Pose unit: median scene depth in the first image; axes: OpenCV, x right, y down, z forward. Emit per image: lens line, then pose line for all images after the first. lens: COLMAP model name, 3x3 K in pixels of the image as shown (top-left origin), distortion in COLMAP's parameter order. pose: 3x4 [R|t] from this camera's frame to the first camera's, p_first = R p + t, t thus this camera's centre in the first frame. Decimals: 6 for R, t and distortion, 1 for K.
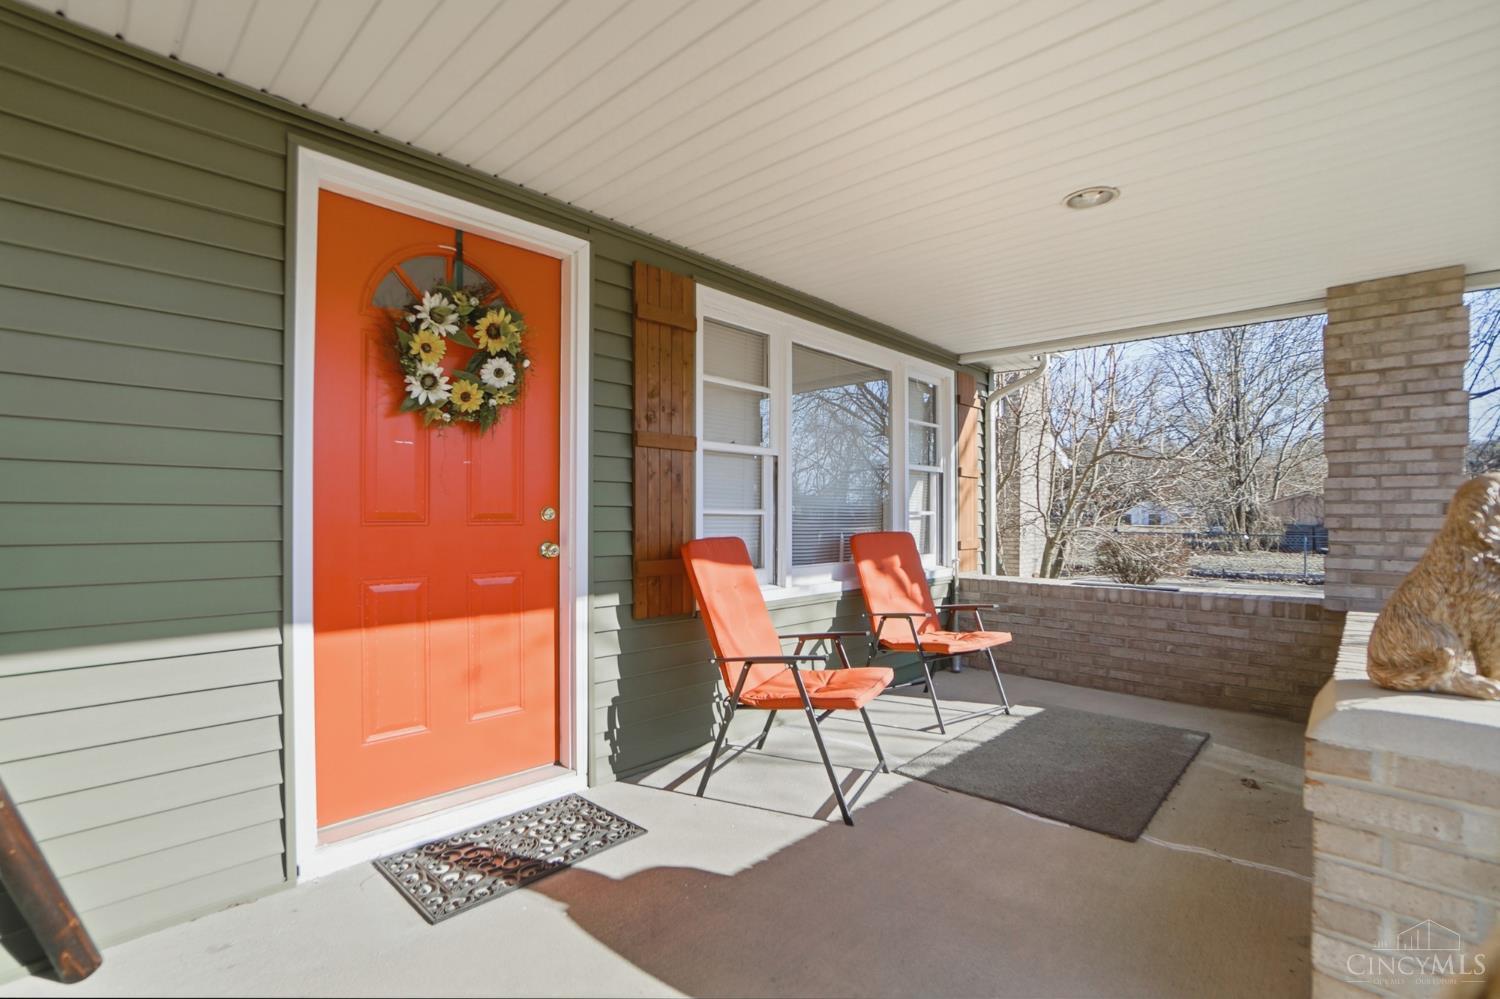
lens RADIAL K [[690.7, 0, 757.3], [0, 690.7, 507.6], [0, 0, 1]] dist [-0.025920, 0.000107]
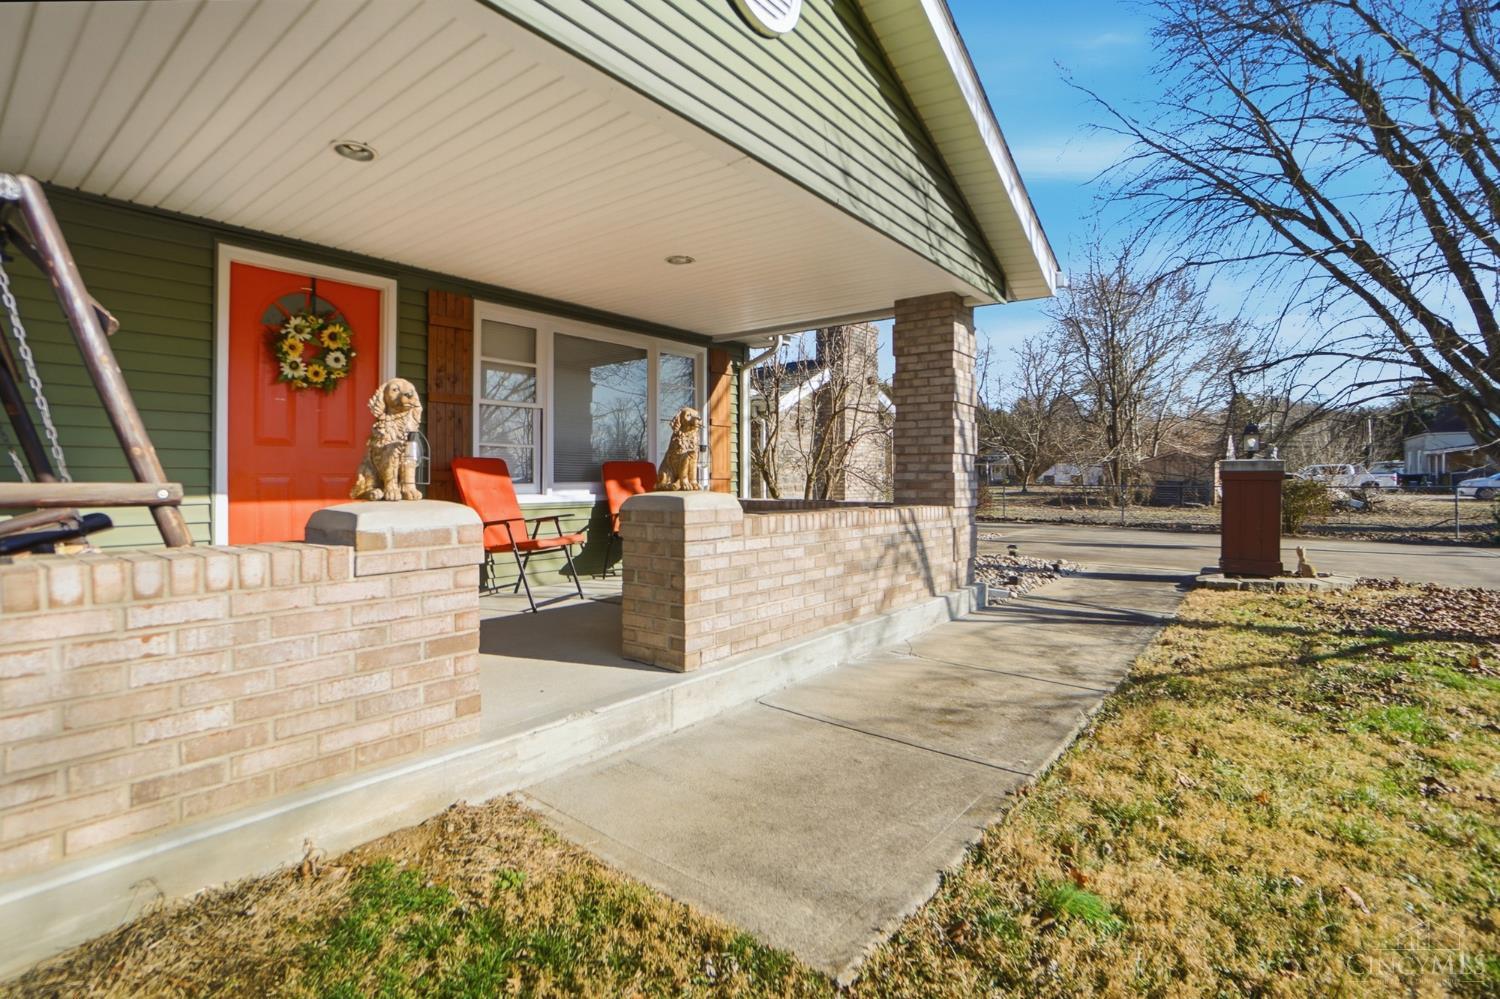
lens RADIAL K [[690.7, 0, 725.5], [0, 690.7, 459.8], [0, 0, 1]] dist [-0.025920, 0.000107]
pose [[0.997492, -0.004217, 0.070650, 0.486956], [0.004817, 0.999954, -0.008329, 0.077249], [-0.070612, 0.008649, 0.997466, -0.804844]]
